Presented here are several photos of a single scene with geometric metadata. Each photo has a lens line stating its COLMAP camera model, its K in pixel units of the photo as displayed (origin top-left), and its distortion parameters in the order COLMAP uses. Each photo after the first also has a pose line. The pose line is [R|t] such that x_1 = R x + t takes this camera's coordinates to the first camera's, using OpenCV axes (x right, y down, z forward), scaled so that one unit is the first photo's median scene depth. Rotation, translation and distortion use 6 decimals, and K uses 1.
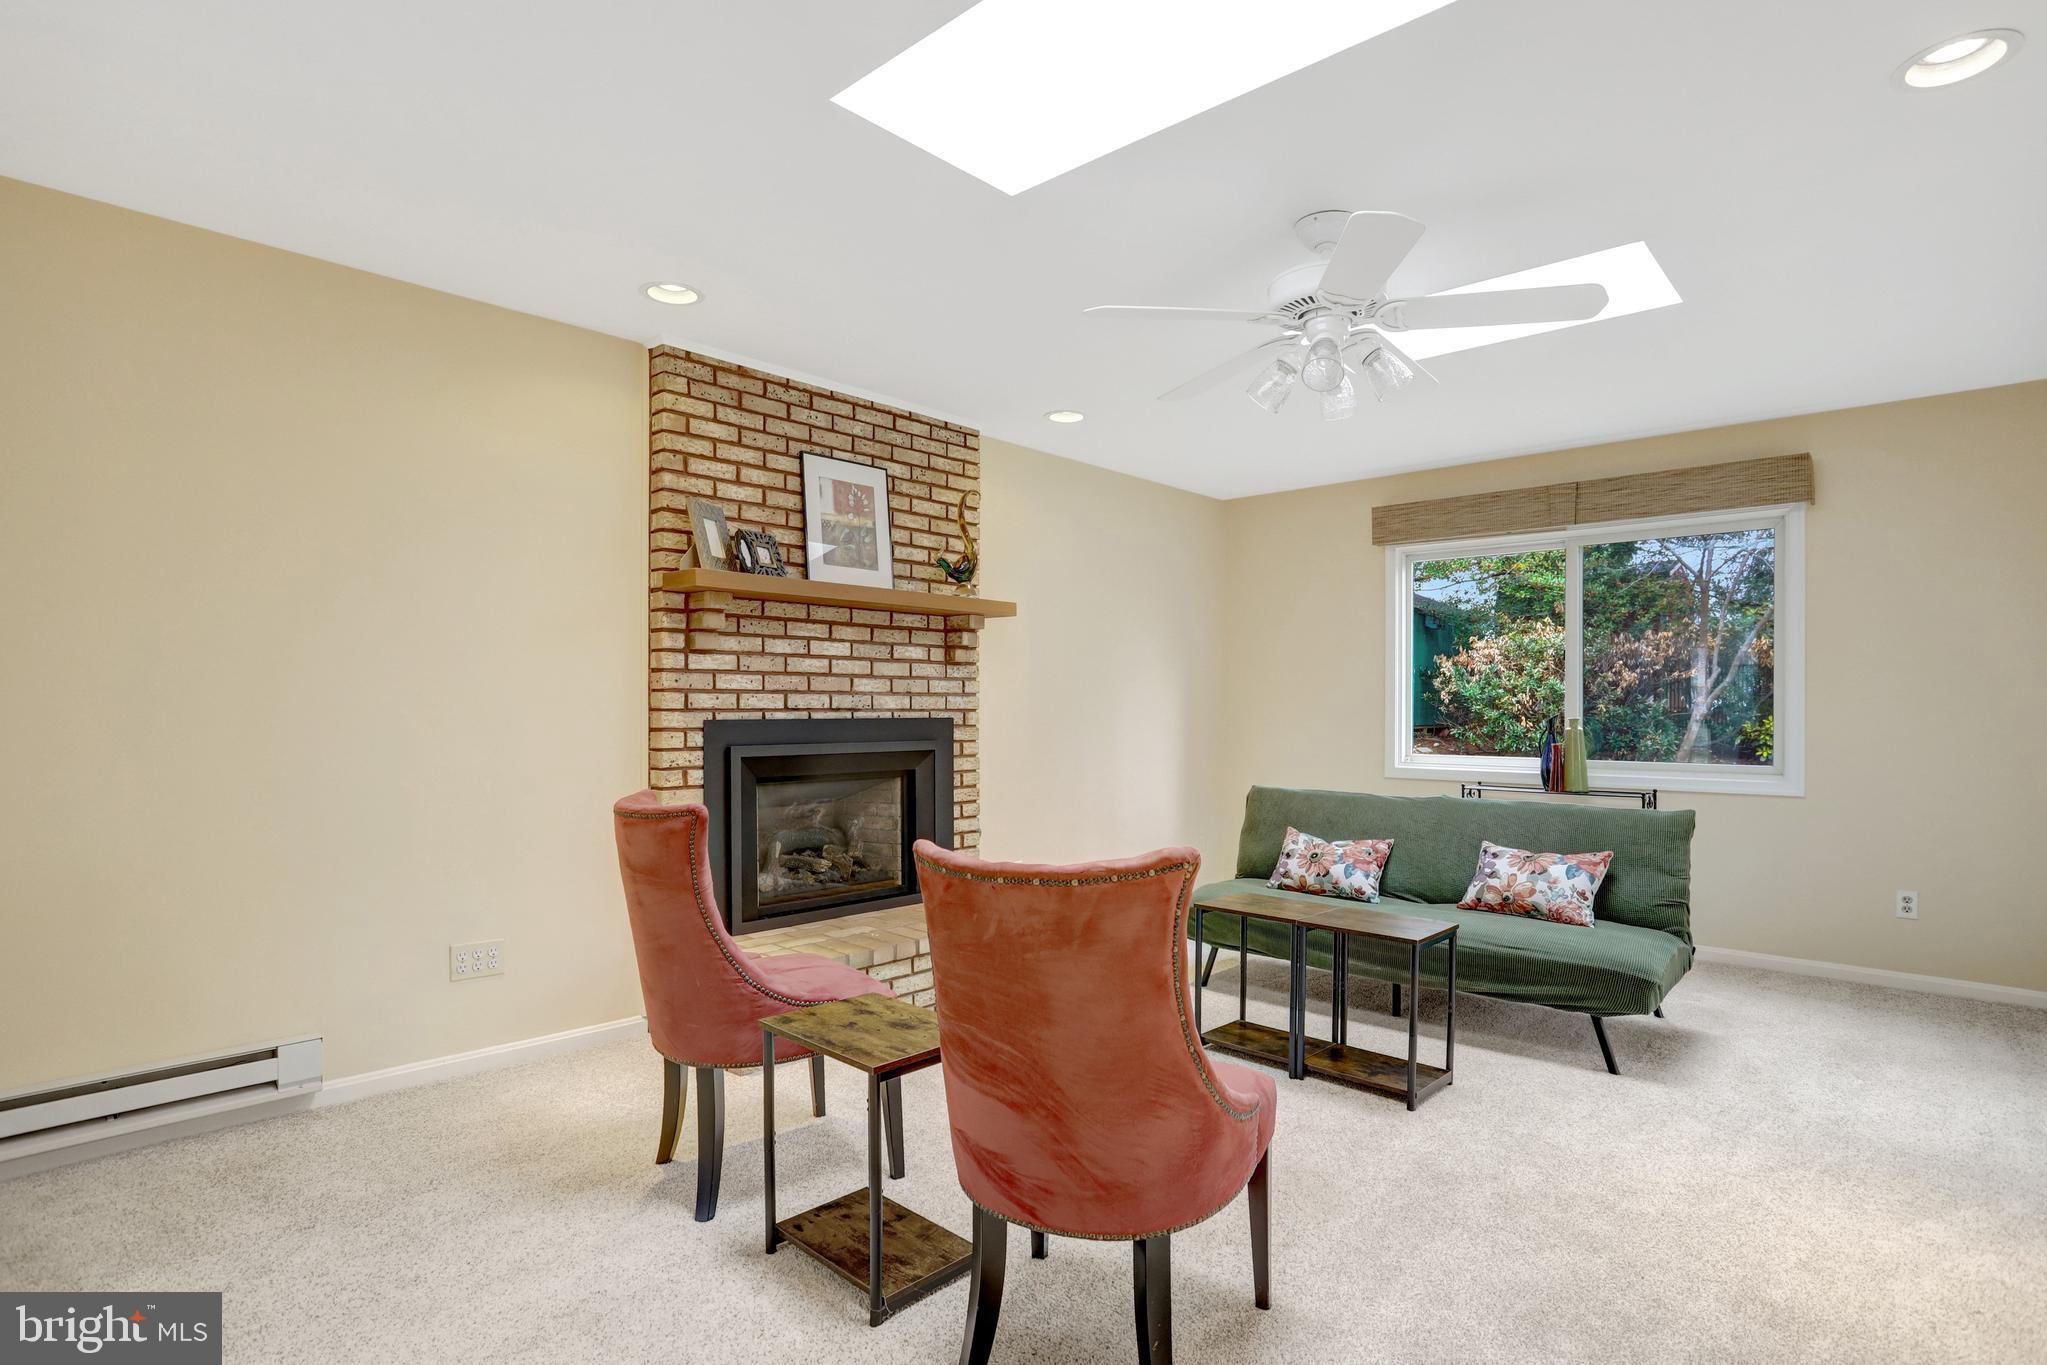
lens RADIAL K [[1033.2, 0, 1034.3], [0, 1033.2, 693.0], [0, 0, 1]] dist [-0.036810, -0.000926]
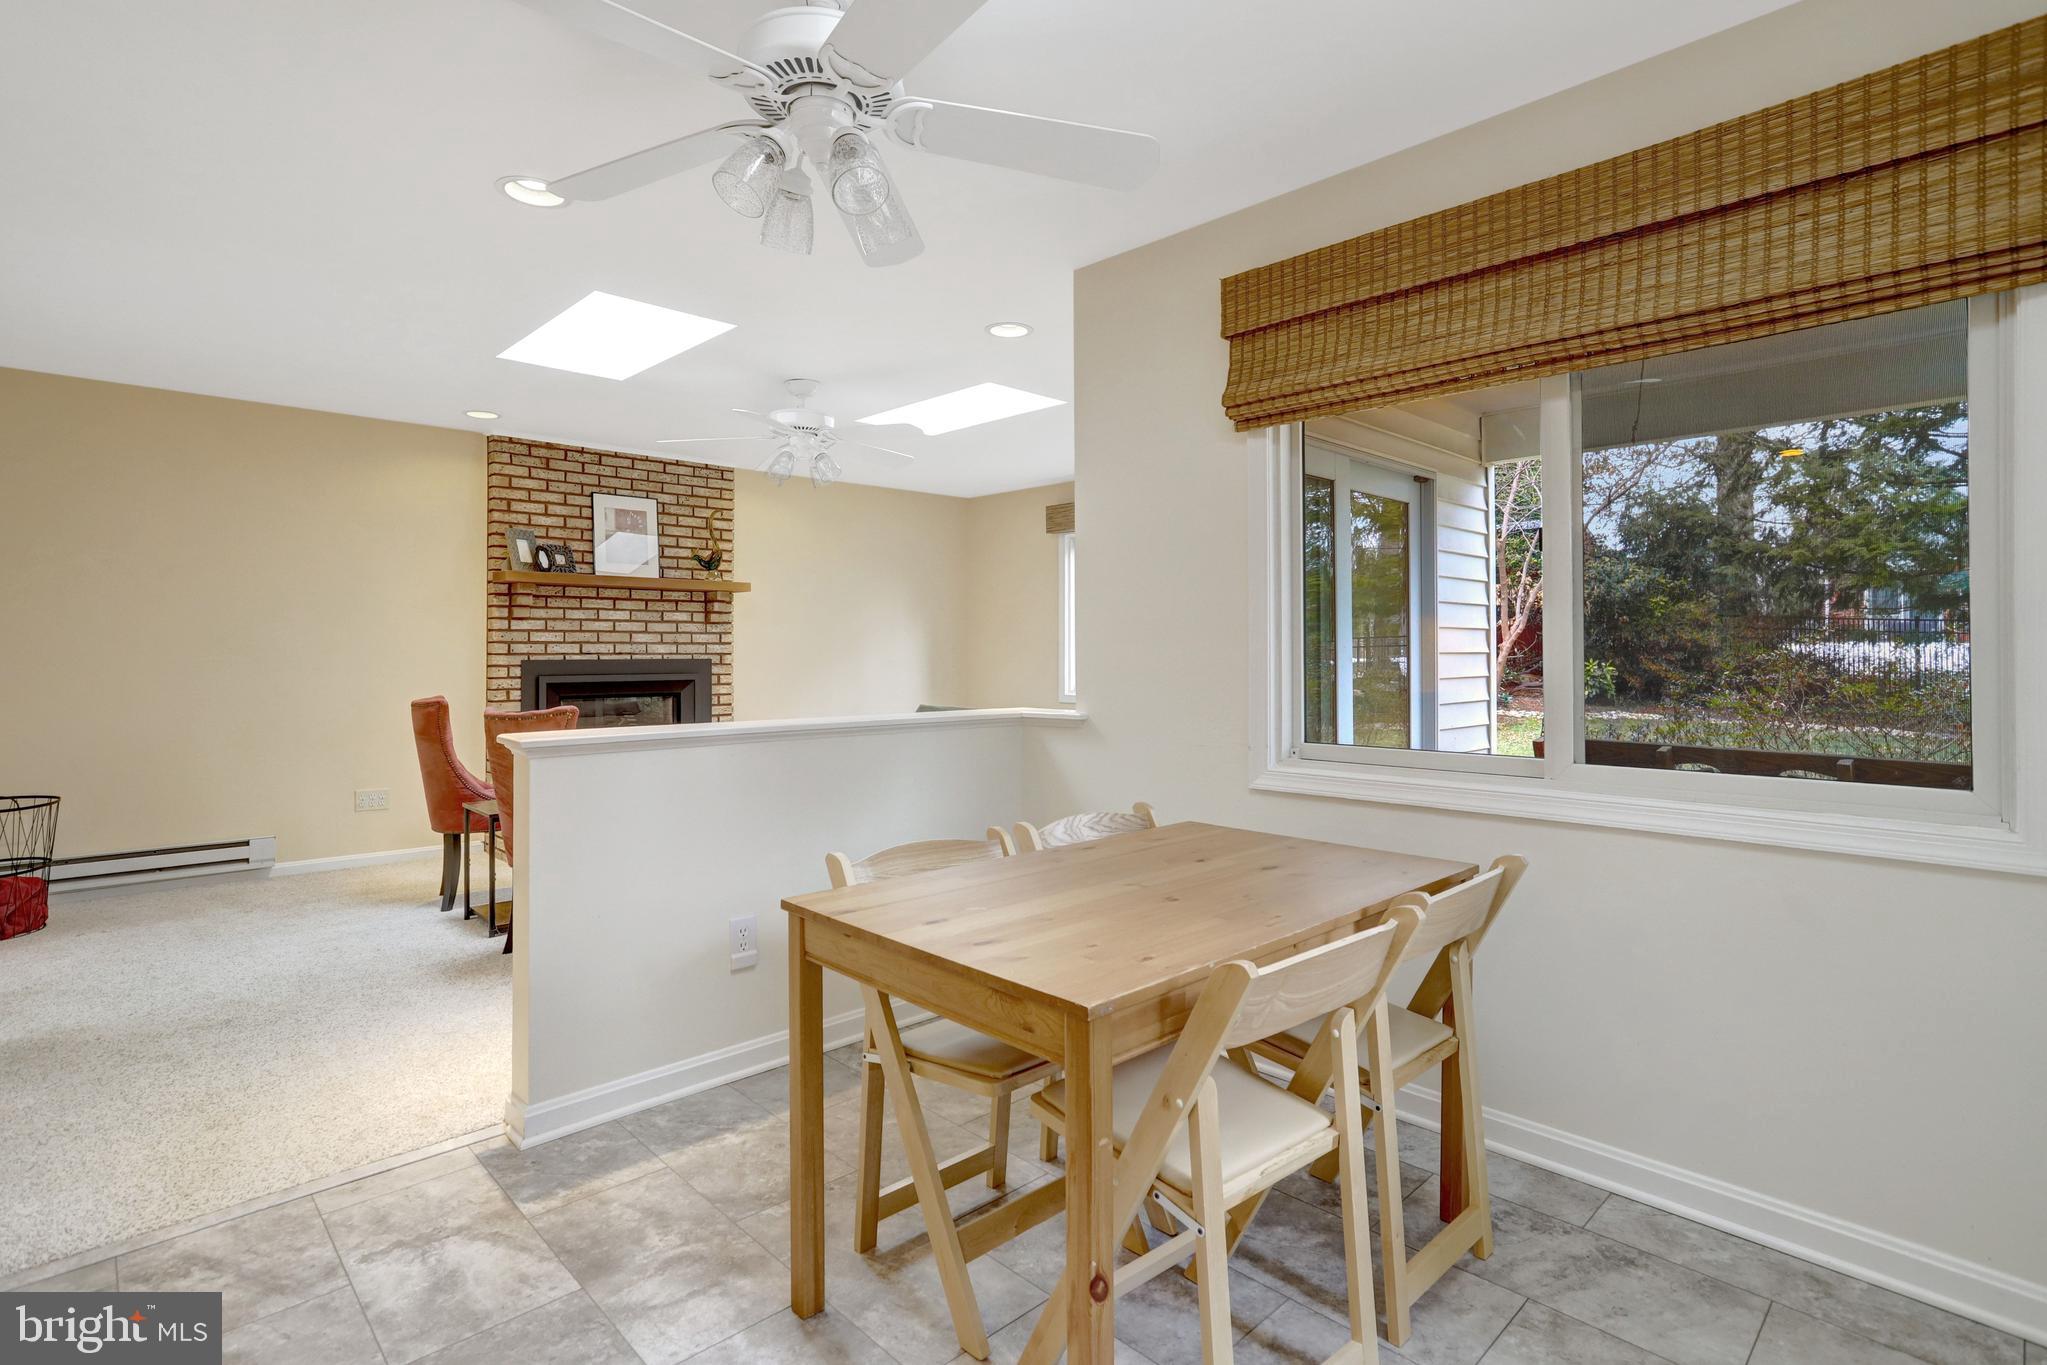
lens RADIAL K [[1012.5, 0, 1001.5], [0, 1012.5, 616.0], [0, 0, 1]] dist [-0.003002, 0.003892]
pose [[0.997229, -0.009130, -0.073832, 0.524369], [0.007305, 0.999662, -0.024950, 0.001527], [0.074035, 0.024342, 0.996959, -0.517655]]
